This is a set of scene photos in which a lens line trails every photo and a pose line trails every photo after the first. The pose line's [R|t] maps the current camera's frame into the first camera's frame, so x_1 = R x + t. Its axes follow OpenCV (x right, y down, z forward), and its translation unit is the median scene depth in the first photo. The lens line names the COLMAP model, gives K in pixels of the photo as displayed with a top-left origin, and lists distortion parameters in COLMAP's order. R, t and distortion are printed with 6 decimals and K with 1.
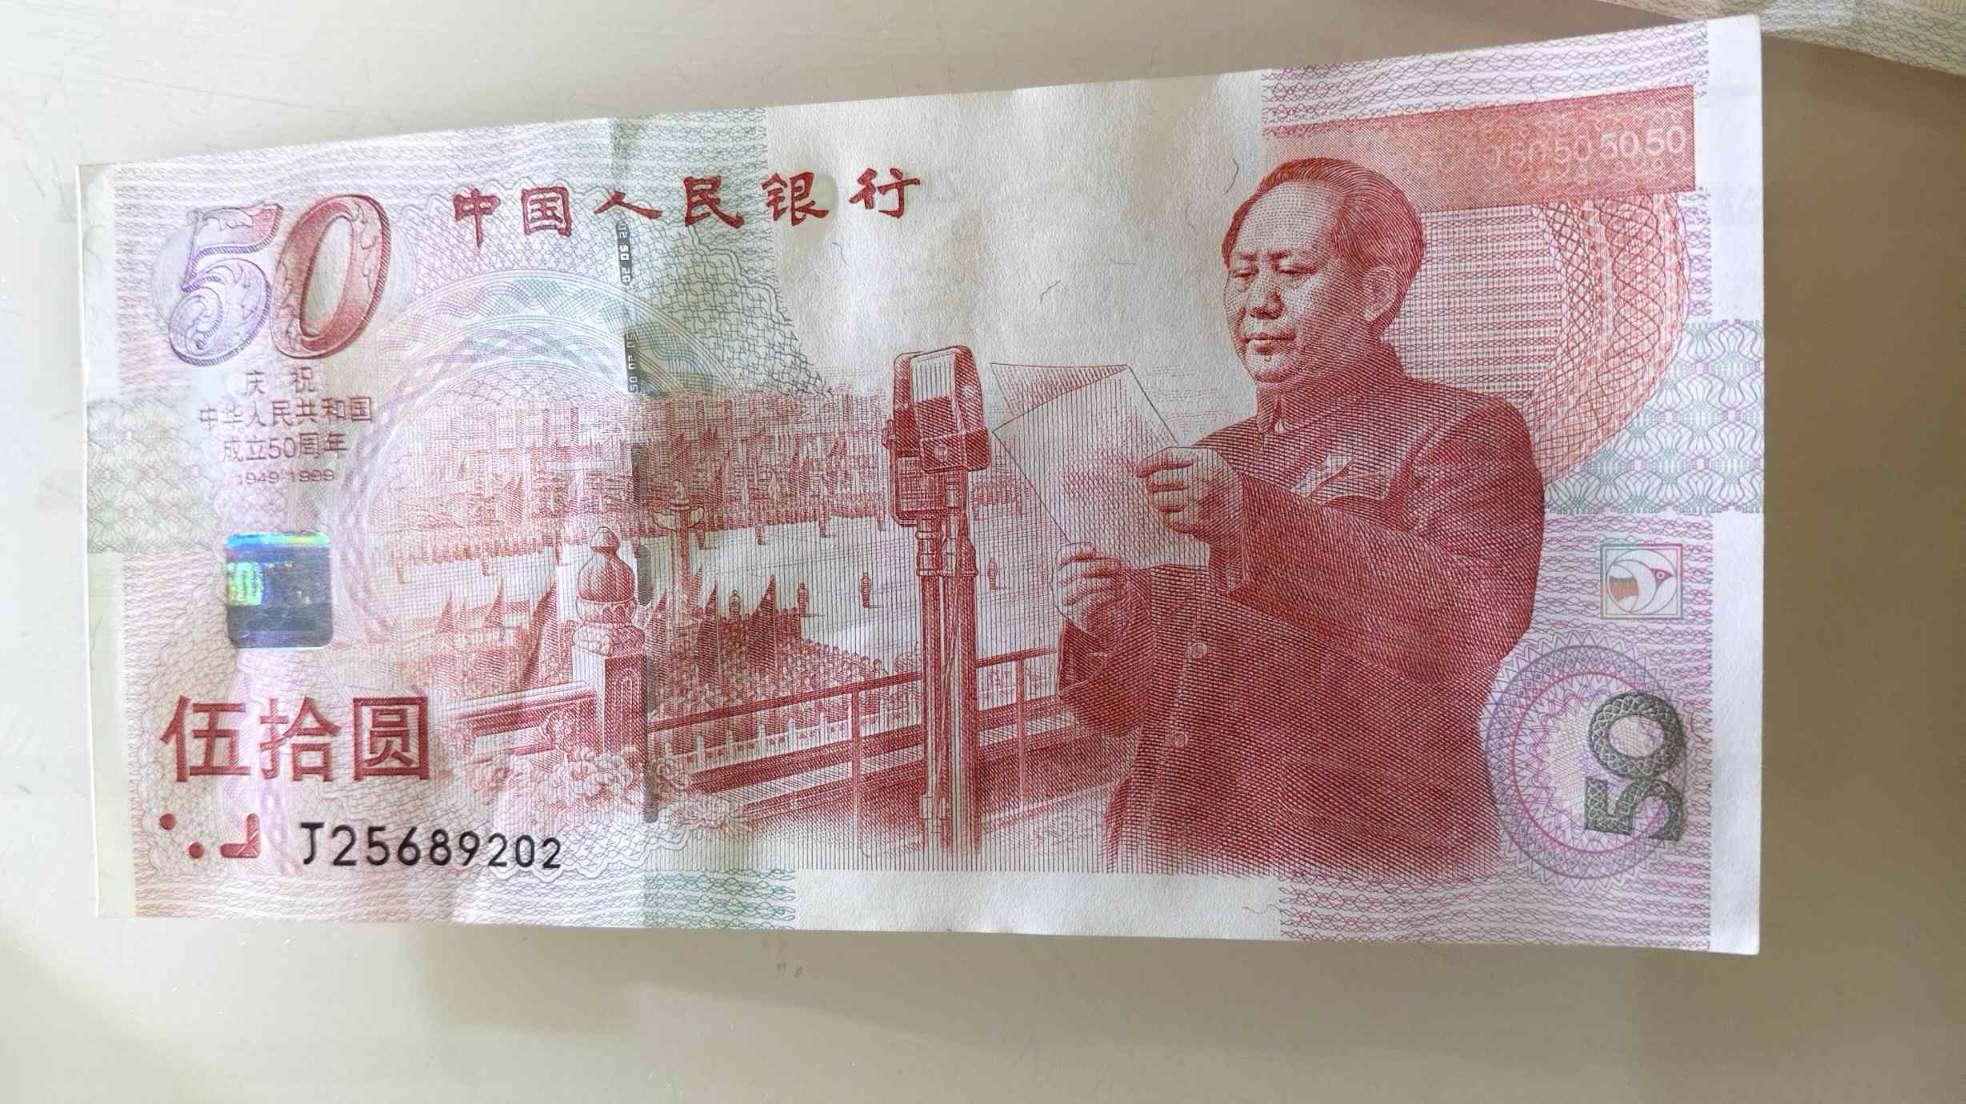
lens RADIAL K [[1440.4, 0, 986.3], [0, 1440.4, 566.4], [0, 0, 1]] dist [0.078801, -0.187628]
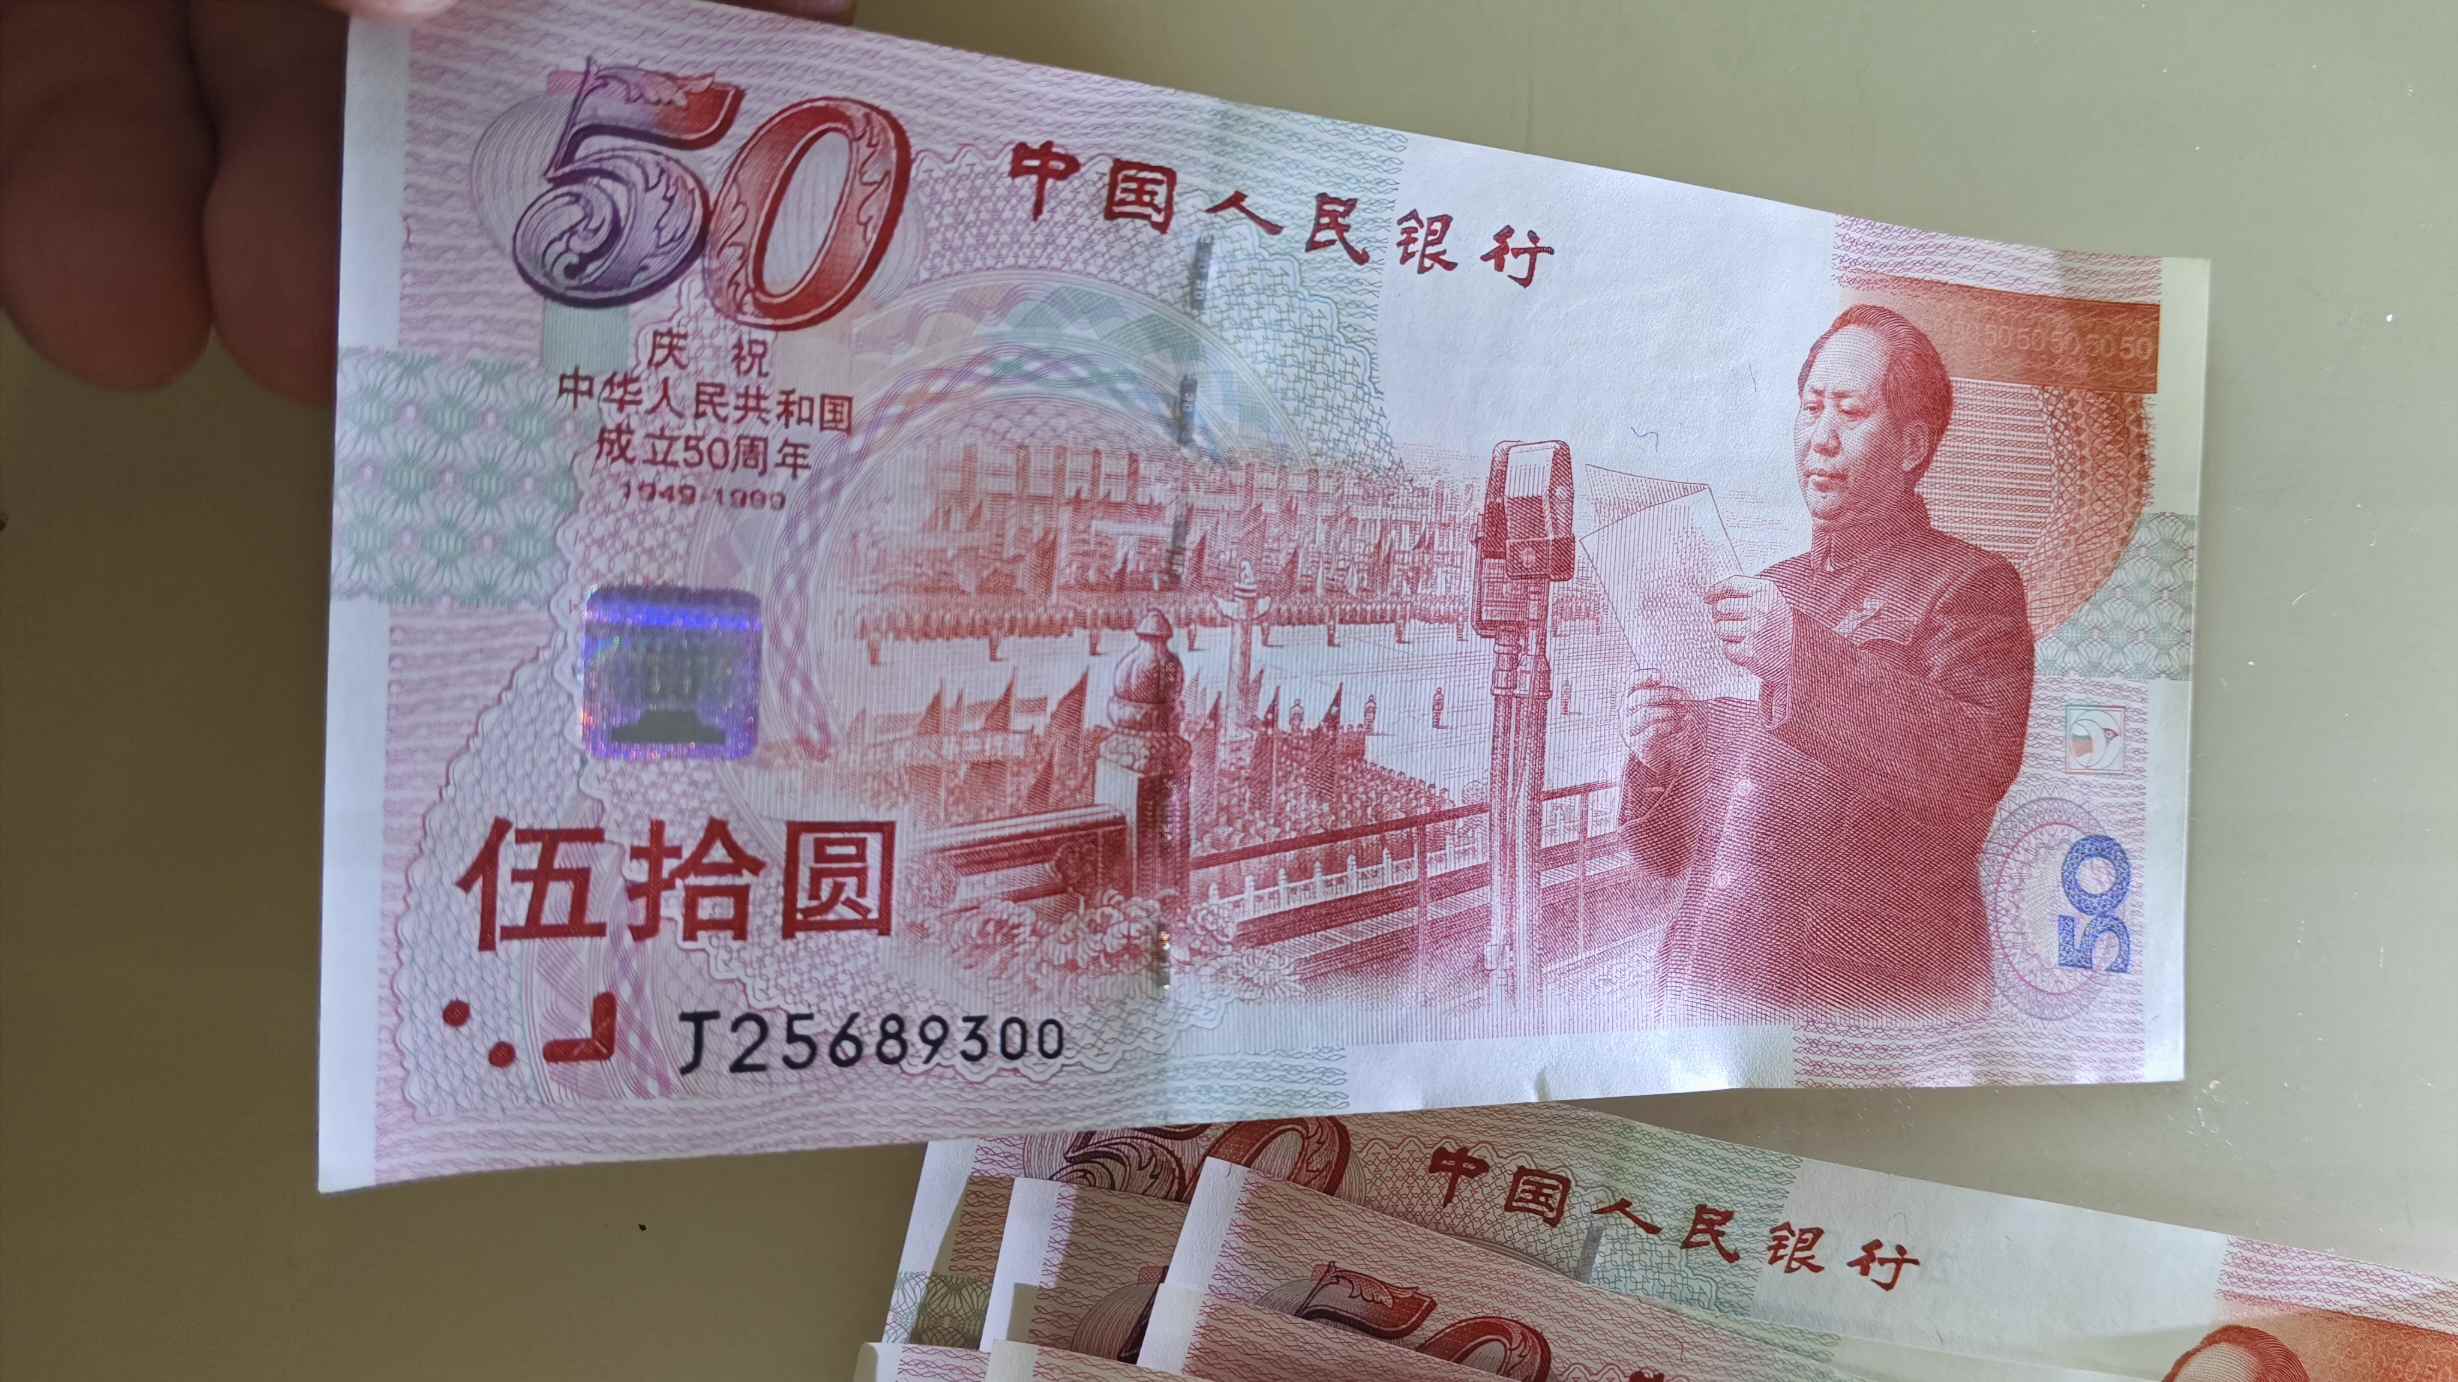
lens RADIAL K [[1800.9, 0, 1233.1], [0, 1800.9, 709.0], [0, 0, 1]] dist [0.078801, -0.187628]
pose [[0.842247, 0.052078, 0.536571, -0.766842], [-0.050226, 0.998574, -0.018079, 0.043234], [-0.536748, -0.011722, 0.843661, 0.157261]]
